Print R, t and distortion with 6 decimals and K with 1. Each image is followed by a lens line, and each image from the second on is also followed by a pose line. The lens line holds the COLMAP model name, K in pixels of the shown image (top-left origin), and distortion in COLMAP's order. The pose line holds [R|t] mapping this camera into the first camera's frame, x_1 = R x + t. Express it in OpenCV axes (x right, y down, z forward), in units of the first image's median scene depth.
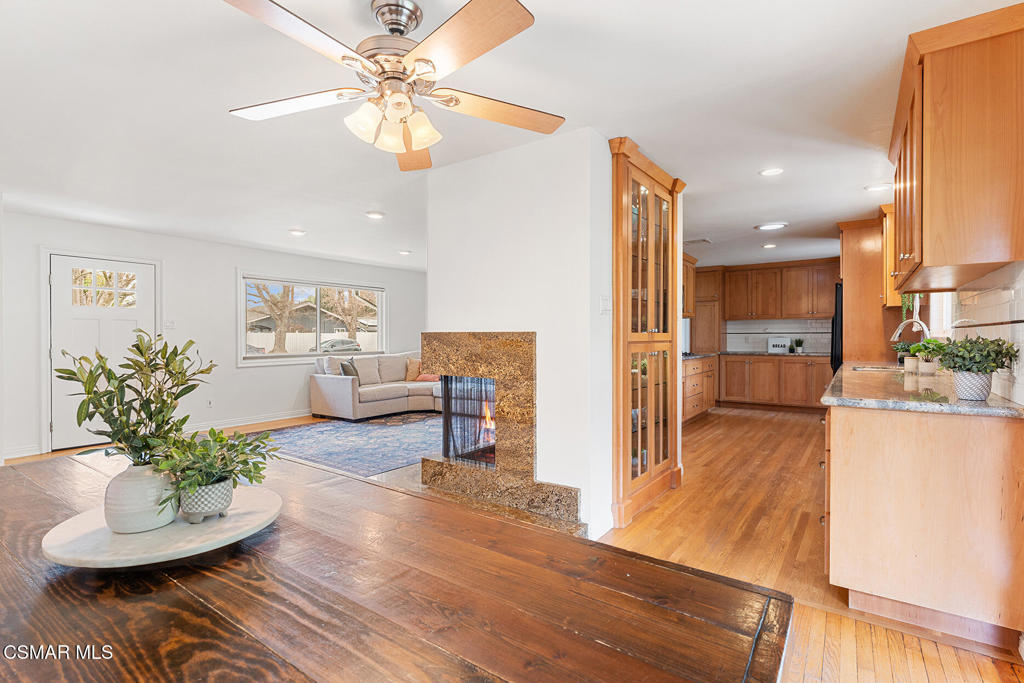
lens RADIAL K [[473.1, 0, 512.6], [0, 473.1, 341.5], [0, 0, 1]] dist [-0.008127, -0.000282]
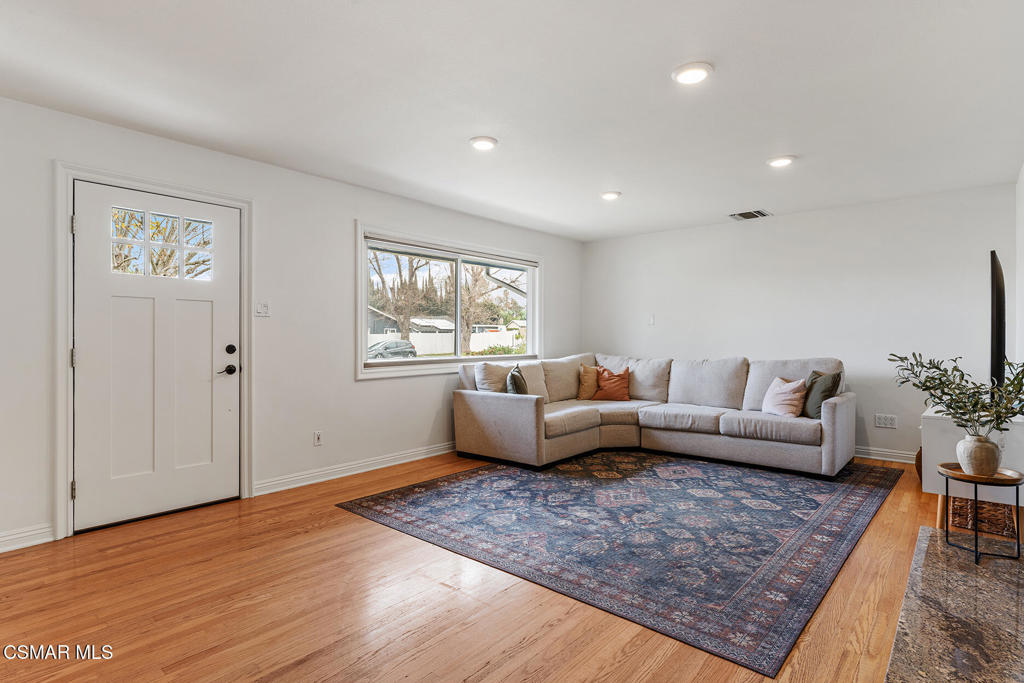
lens RADIAL K [[526.7, 0, 519.8], [0, 526.7, 339.2], [0, 0, 1]] dist [0.000683, 0.000242]
pose [[0.995206, -0.000299, -0.097800, -0.254560], [-0.000575, 0.999960, -0.008911, 0.005956], [0.097799, 0.008924, 0.995166, 0.275673]]
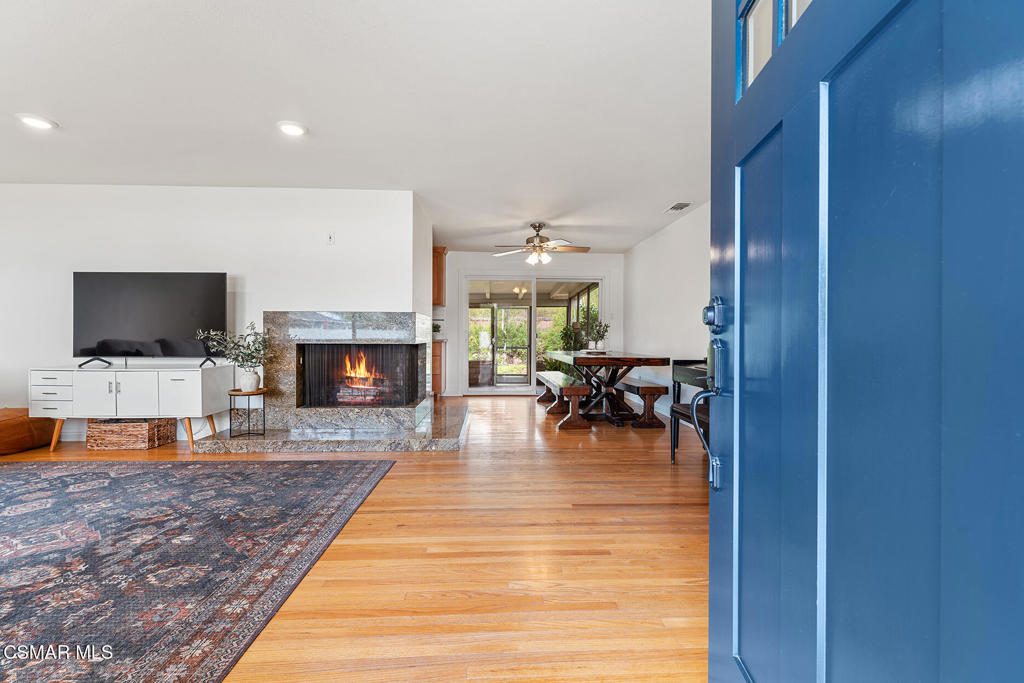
lens RADIAL K [[449.1, 0, 519.5], [0, 449.1, 337.9], [0, 0, 1]] dist [0.000329, 0.000315]
pose [[-0.608689, -0.011452, 0.793327, -0.610352], [0.004927, 0.999822, 0.018213, 0.016480], [-0.793394, 0.014994, -0.608524, 0.694800]]
